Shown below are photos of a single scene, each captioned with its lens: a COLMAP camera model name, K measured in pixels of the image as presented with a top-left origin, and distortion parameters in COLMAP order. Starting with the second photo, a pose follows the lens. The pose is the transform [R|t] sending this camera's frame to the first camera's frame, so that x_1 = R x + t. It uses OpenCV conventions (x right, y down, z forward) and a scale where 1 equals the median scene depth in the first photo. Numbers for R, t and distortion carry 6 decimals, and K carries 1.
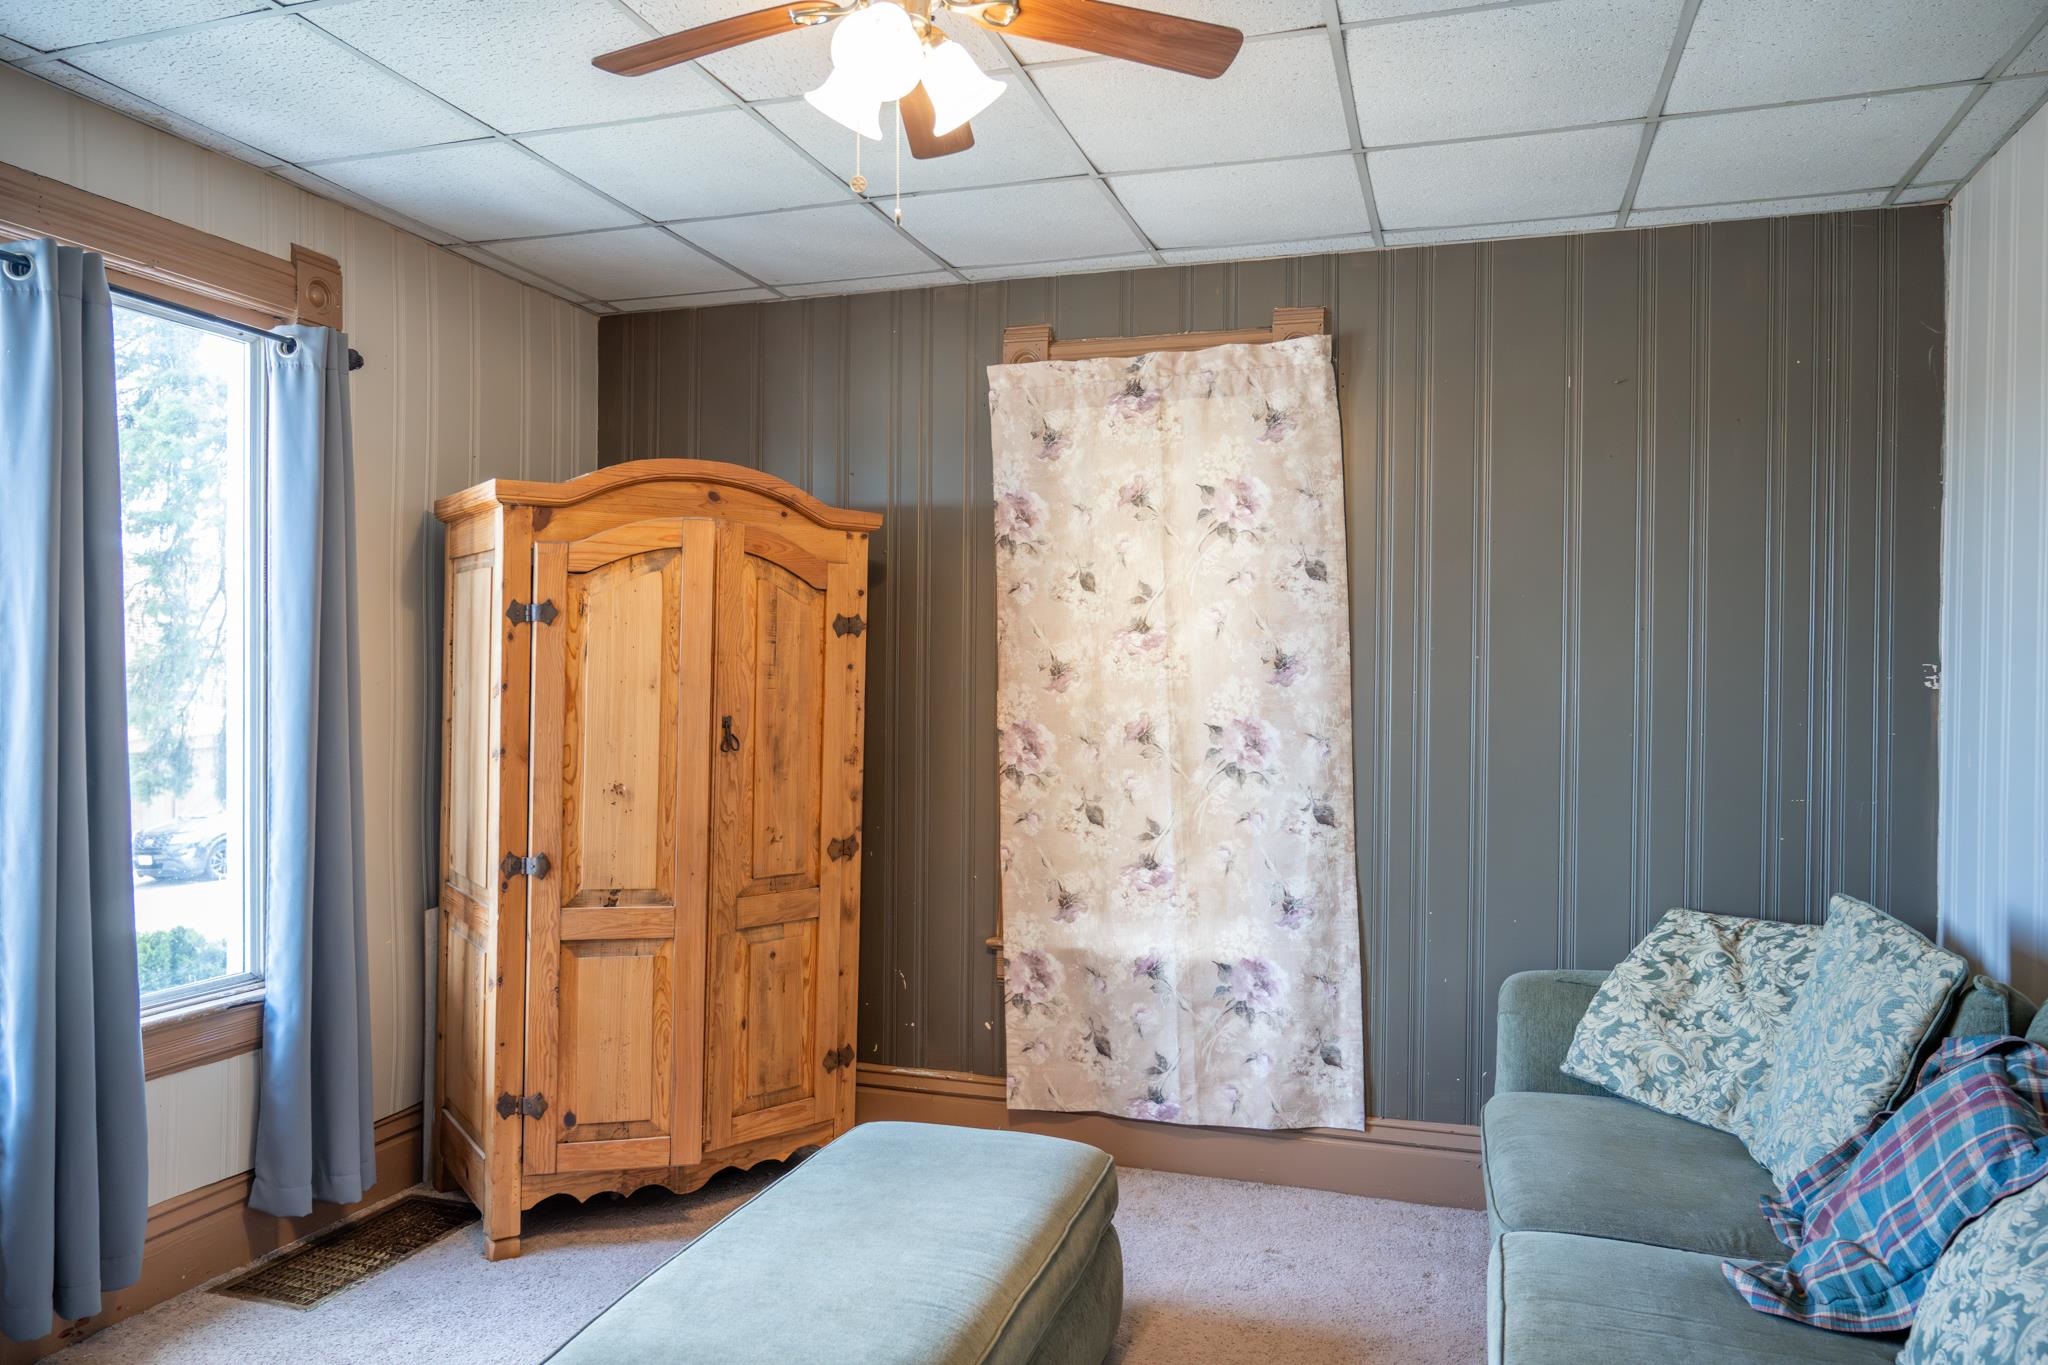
lens RADIAL K [[1382.0, 0, 1026.6], [0, 1382.0, 707.8], [0, 0, 1]] dist [-0.016728, 0.006484]
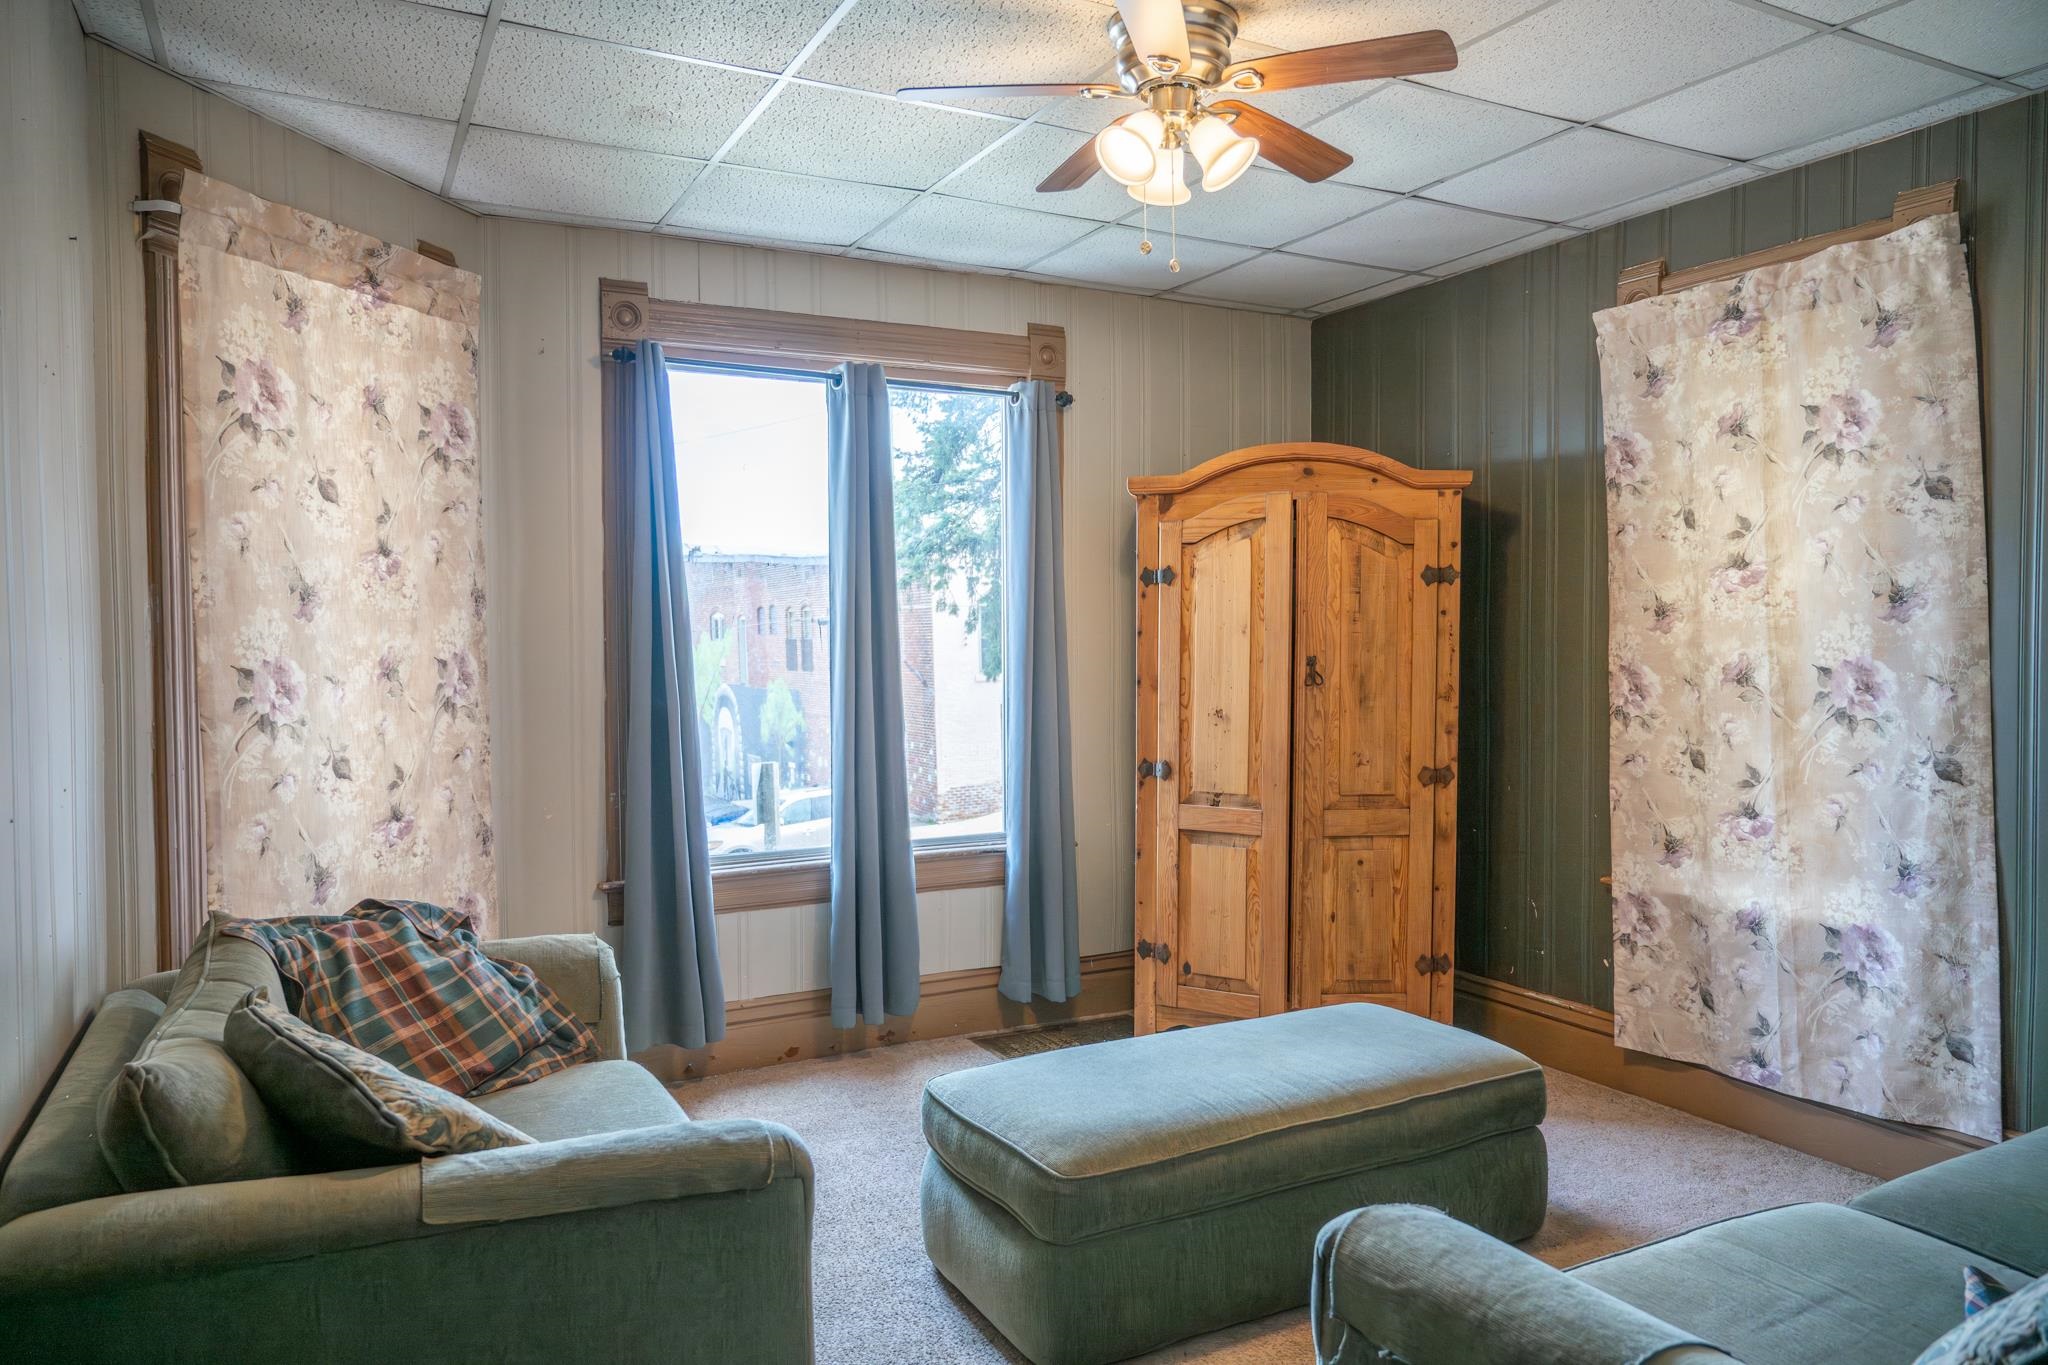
lens RADIAL K [[1382.0, 0, 1026.6], [0, 1382.0, 707.8], [0, 0, 1]] dist [-0.016728, 0.006484]
pose [[0.711873, 0.023247, -0.701924, 0.406475], [-0.002583, 0.999532, 0.030484, 0.013580], [0.702304, -0.019888, 0.711599, -0.019956]]
